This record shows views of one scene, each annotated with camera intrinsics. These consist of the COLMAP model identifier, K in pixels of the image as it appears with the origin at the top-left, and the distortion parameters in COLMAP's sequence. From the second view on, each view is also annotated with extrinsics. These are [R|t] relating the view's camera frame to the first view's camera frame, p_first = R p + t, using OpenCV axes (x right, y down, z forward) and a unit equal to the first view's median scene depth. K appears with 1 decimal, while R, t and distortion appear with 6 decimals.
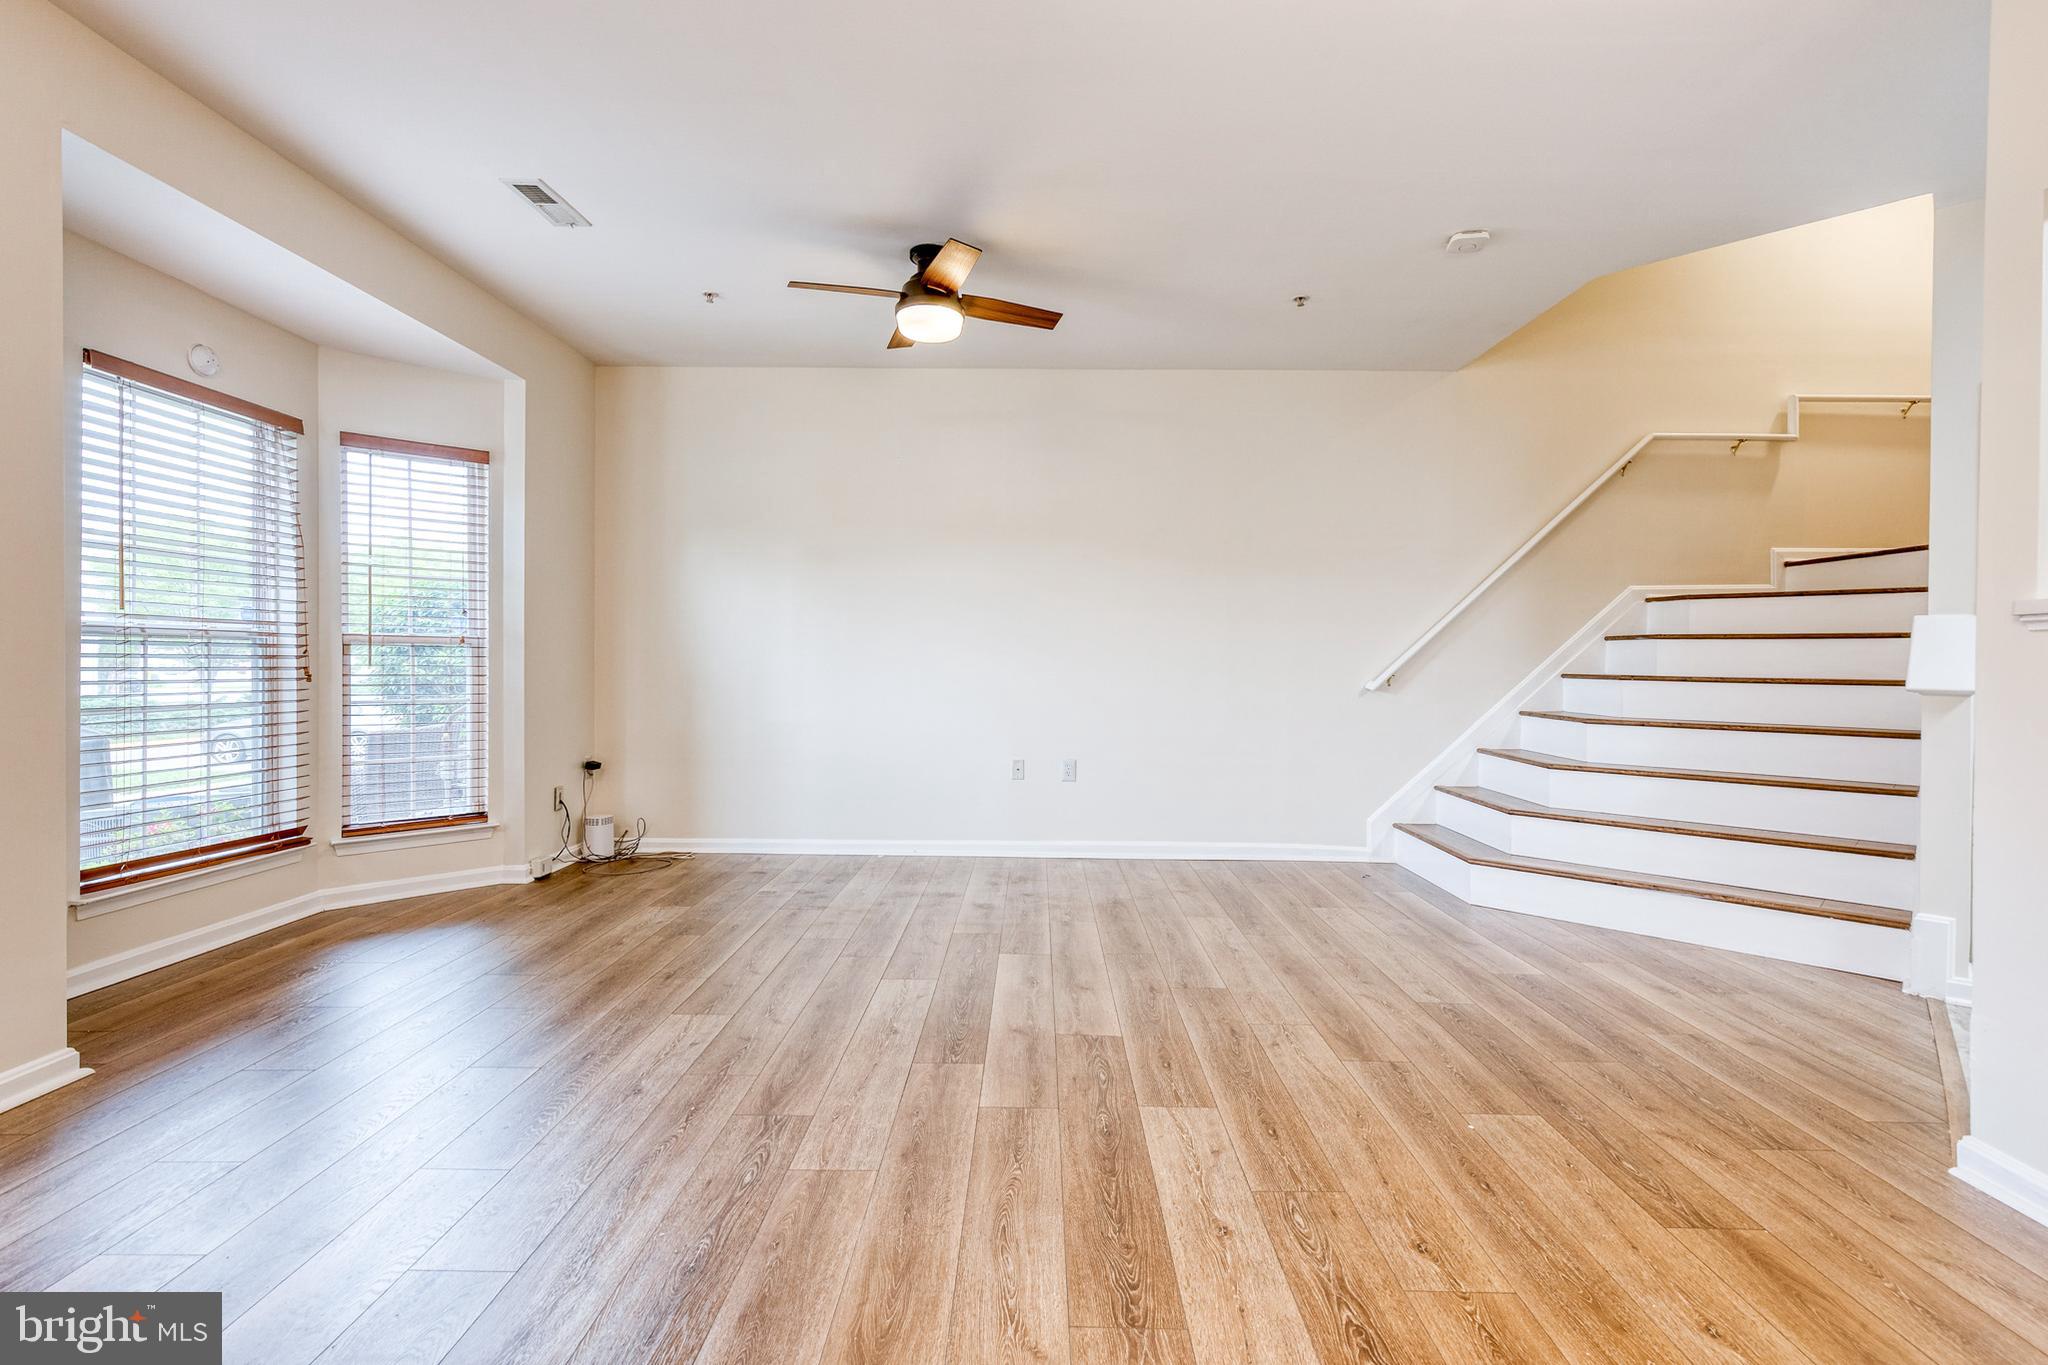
lens RADIAL K [[949.9, 0, 1024.8], [0, 949.9, 671.0], [0, 0, 1]] dist [0.012122, -0.001040]
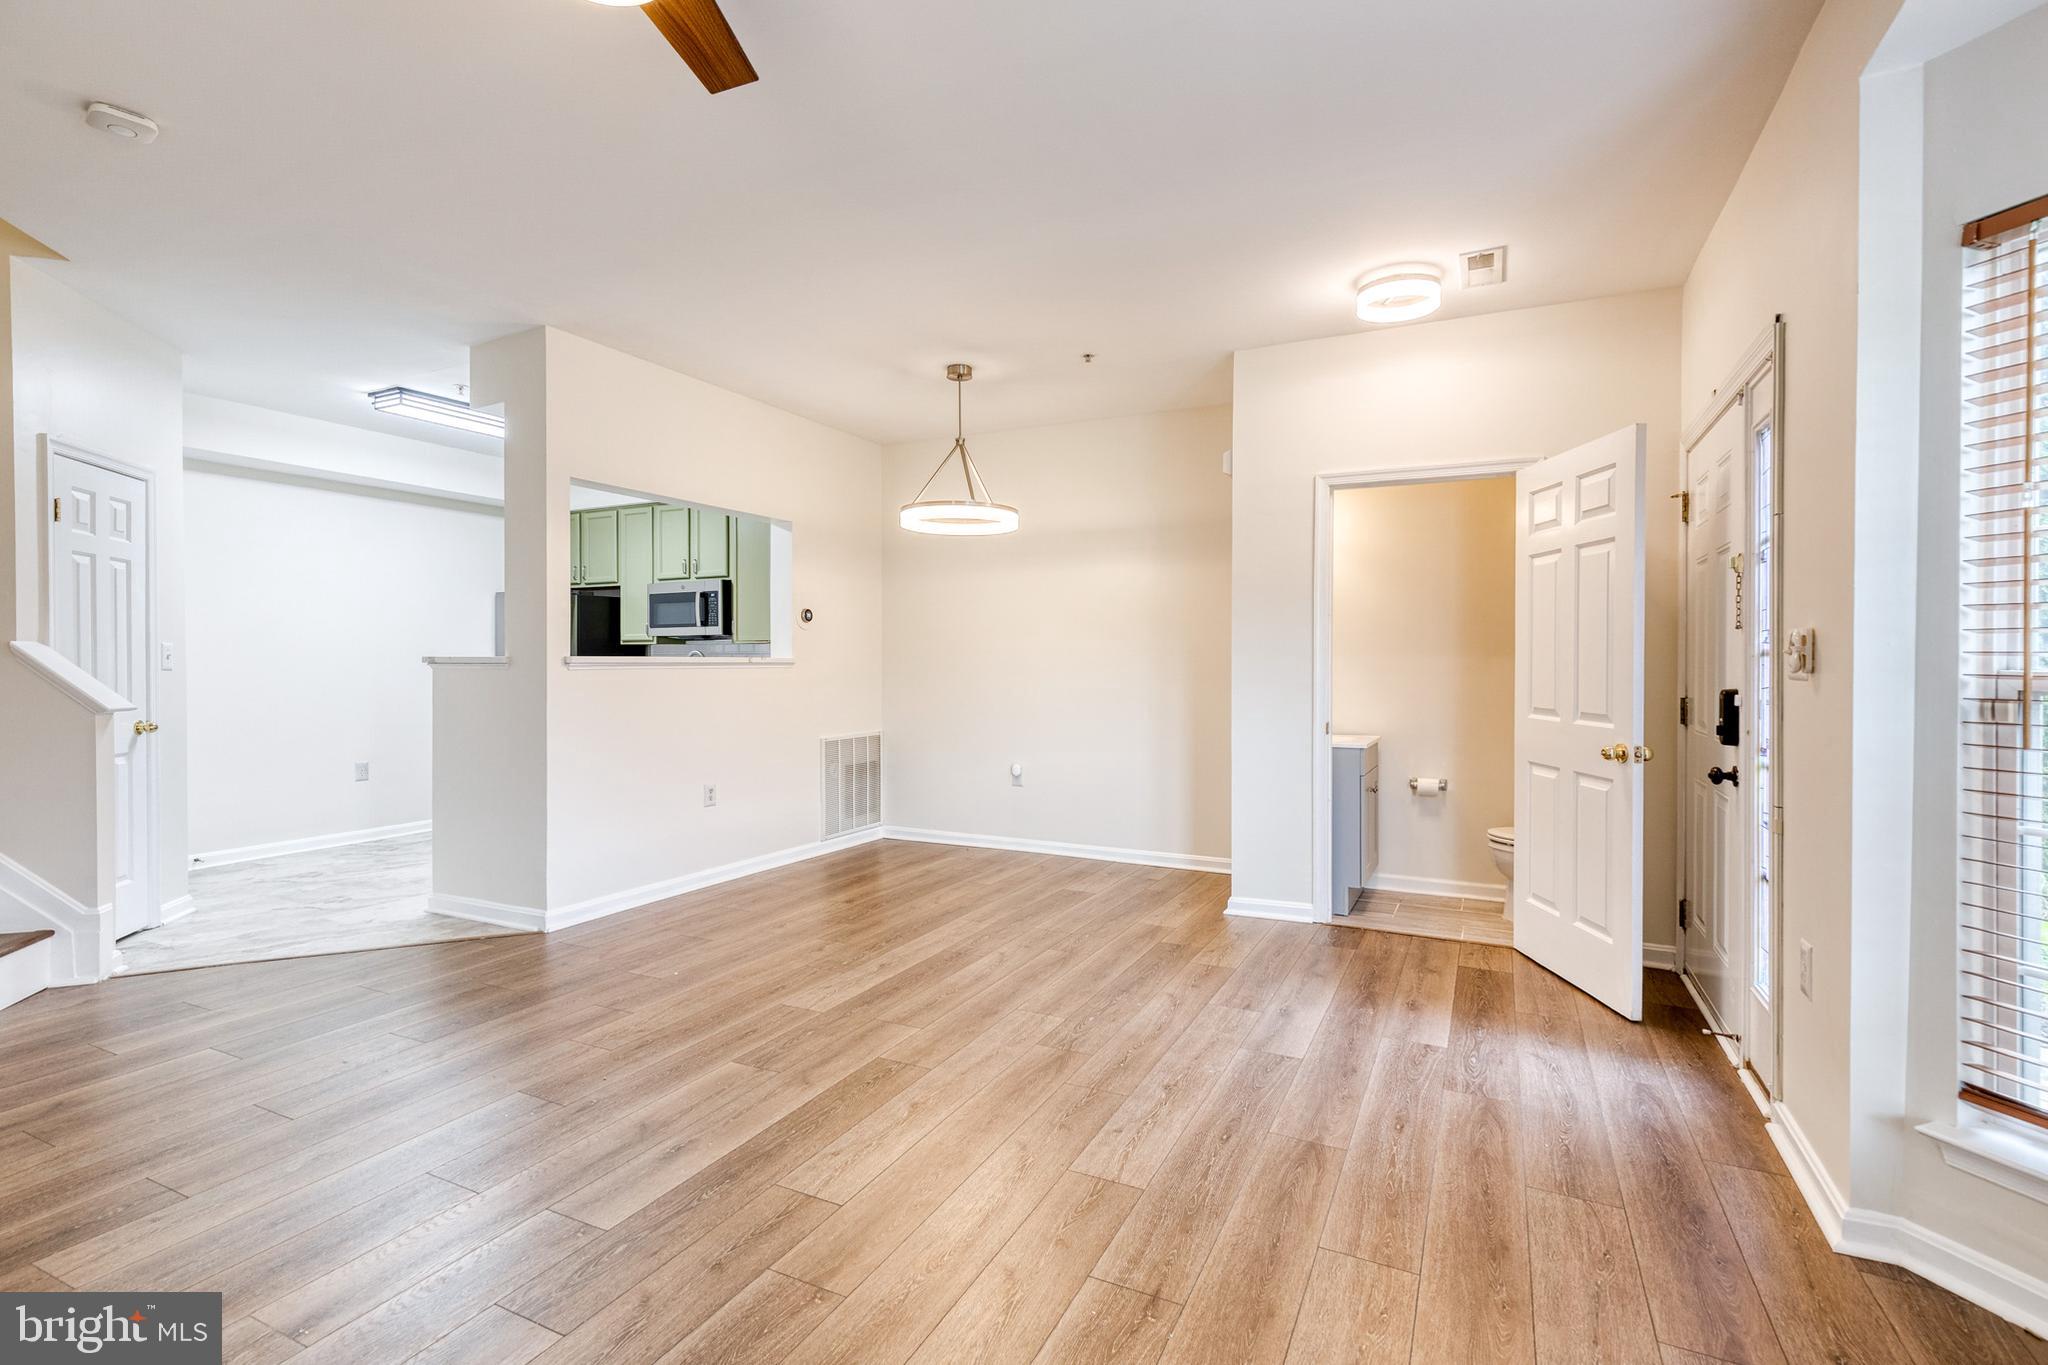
lens RADIAL K [[928.1, 0, 1038.4], [0, 928.1, 665.6], [0, 0, 1]] dist [0.008487, -0.000847]
pose [[-0.903626, -0.010036, 0.428205, -0.566428], [-0.002815, 0.999843, 0.017494, -0.060534], [-0.428314, 0.014602, -0.903512, 1.582624]]
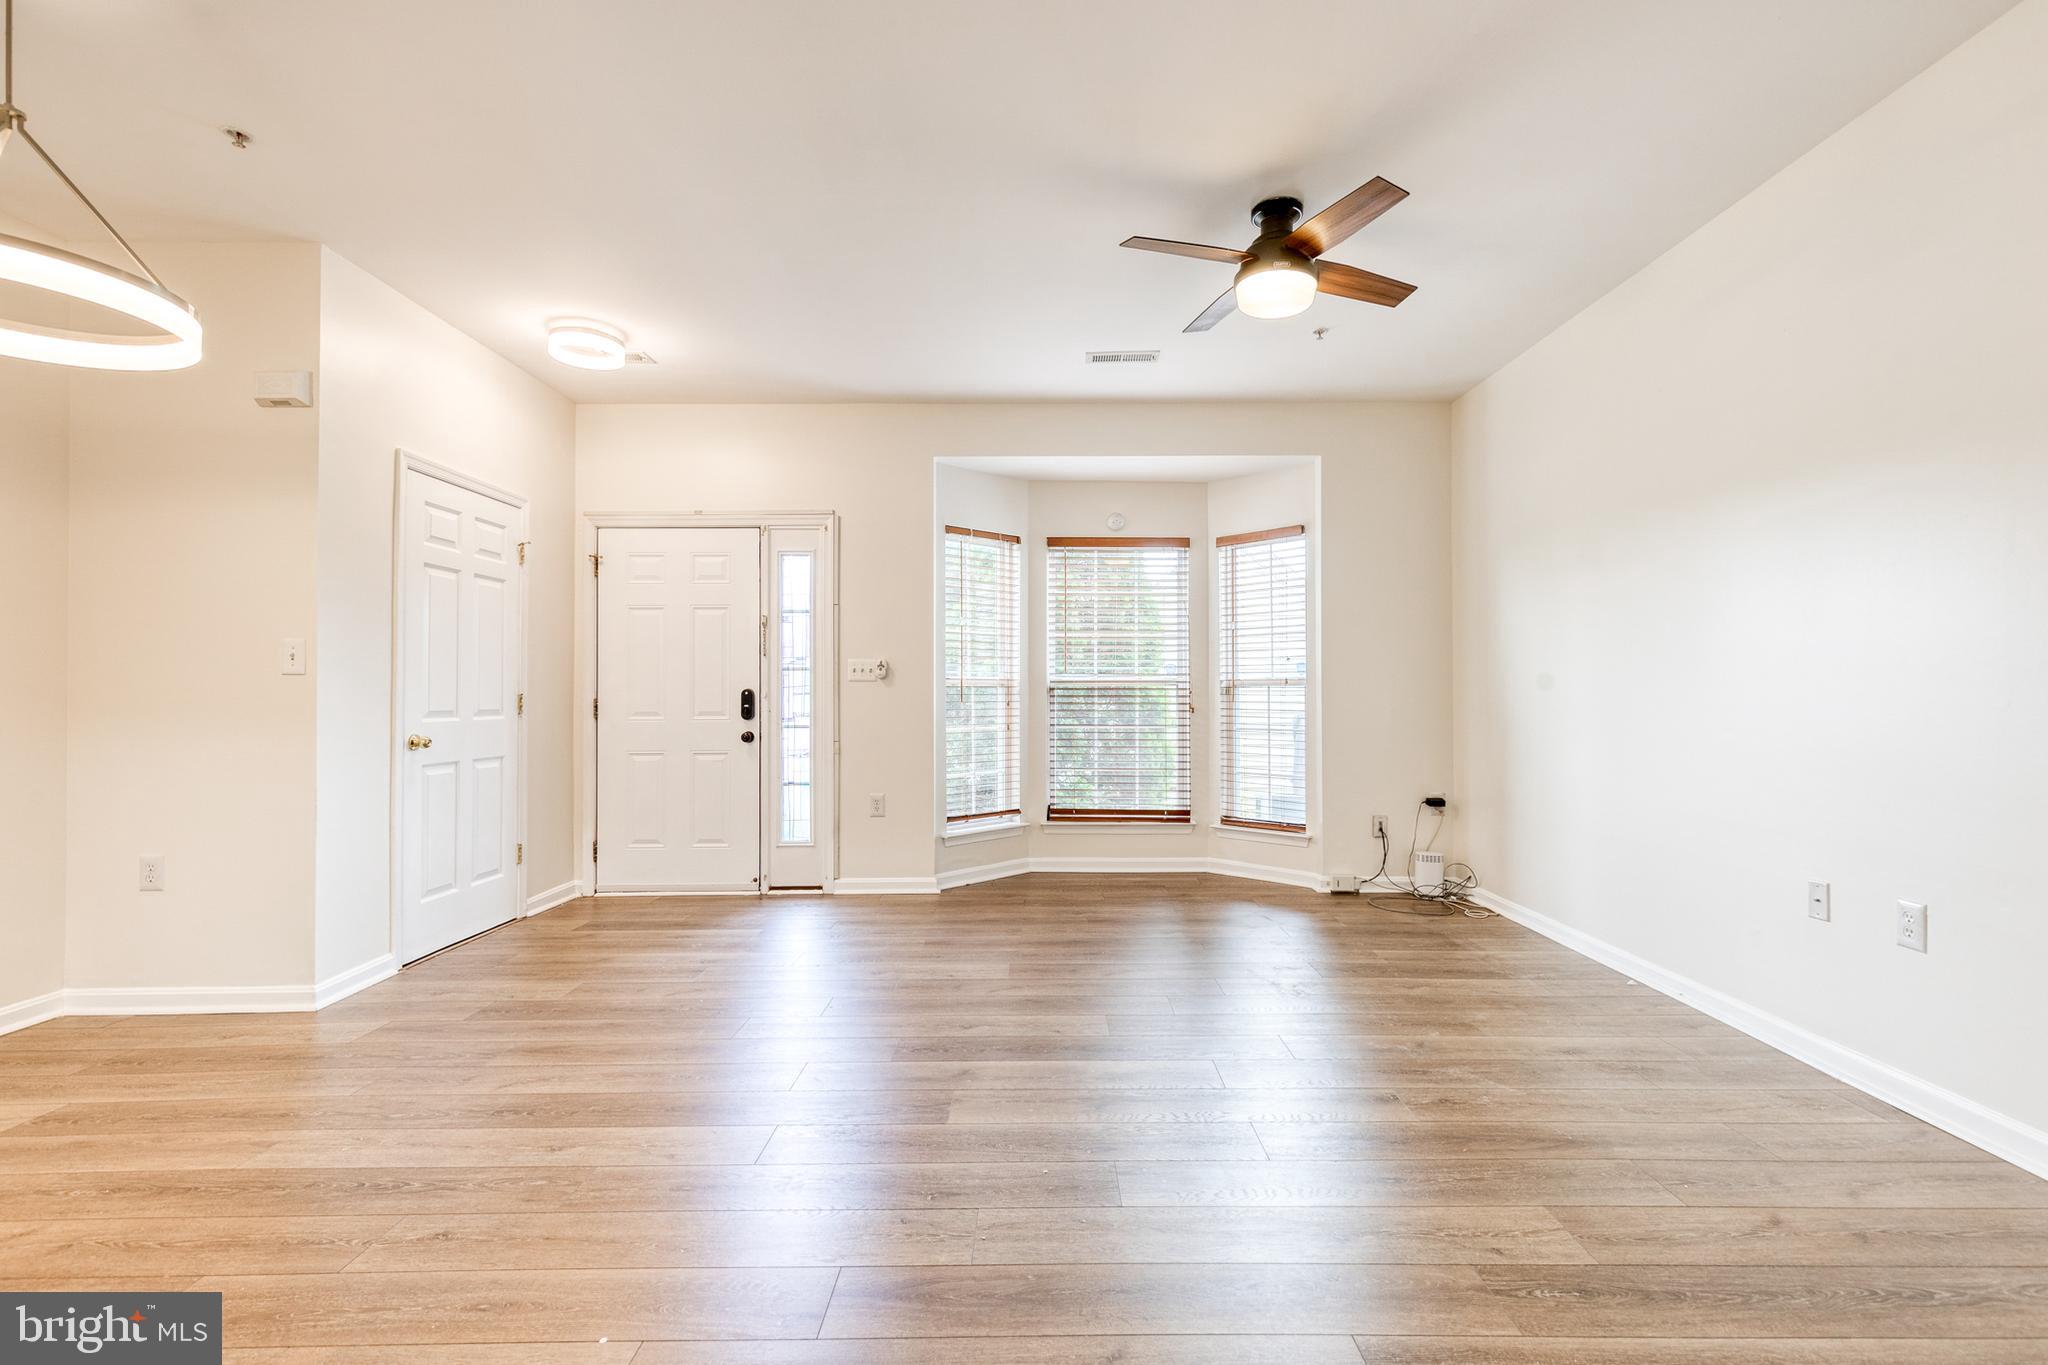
lens RADIAL K [[919.1, 0, 1044.0], [0, 919.1, 686.3], [0, 0, 1]] dist [0.010179, -0.000430]
pose [[0.018301, -0.016173, -0.999702, 0.858973], [-0.008109, 0.999834, -0.016324, -0.005756], [0.999800, 0.008405, 0.018167, 0.957348]]
